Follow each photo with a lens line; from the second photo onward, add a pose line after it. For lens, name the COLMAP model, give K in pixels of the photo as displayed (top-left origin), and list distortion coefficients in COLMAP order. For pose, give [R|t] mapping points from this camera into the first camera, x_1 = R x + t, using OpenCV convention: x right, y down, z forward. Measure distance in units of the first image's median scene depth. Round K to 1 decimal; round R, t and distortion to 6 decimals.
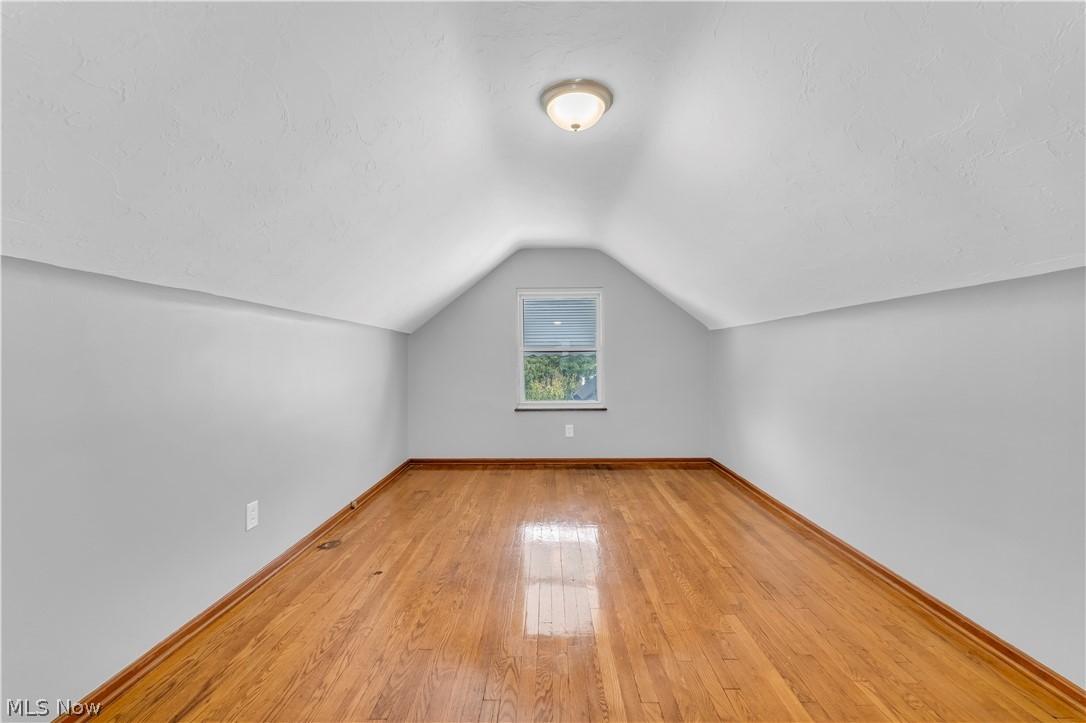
lens RADIAL K [[441.1, 0, 541.4], [0, 441.1, 360.4], [0, 0, 1]] dist [-0.002248, -0.000674]
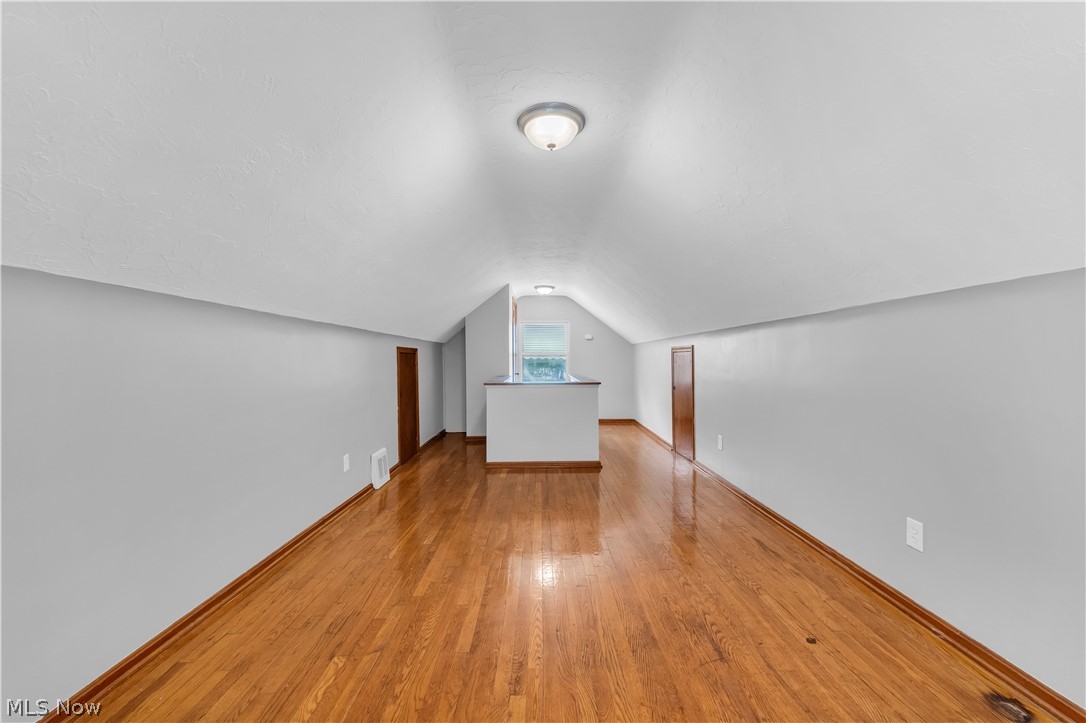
lens RADIAL K [[441.1, 0, 543.9], [0, 441.1, 361.1], [0, 0, 1]] dist [-0.002248, -0.000674]
pose [[-0.999670, 0.009572, -0.023835, 0.118623], [0.009448, 0.999941, 0.005316, -0.013473], [0.023884, 0.005089, -0.999702, 1.922828]]
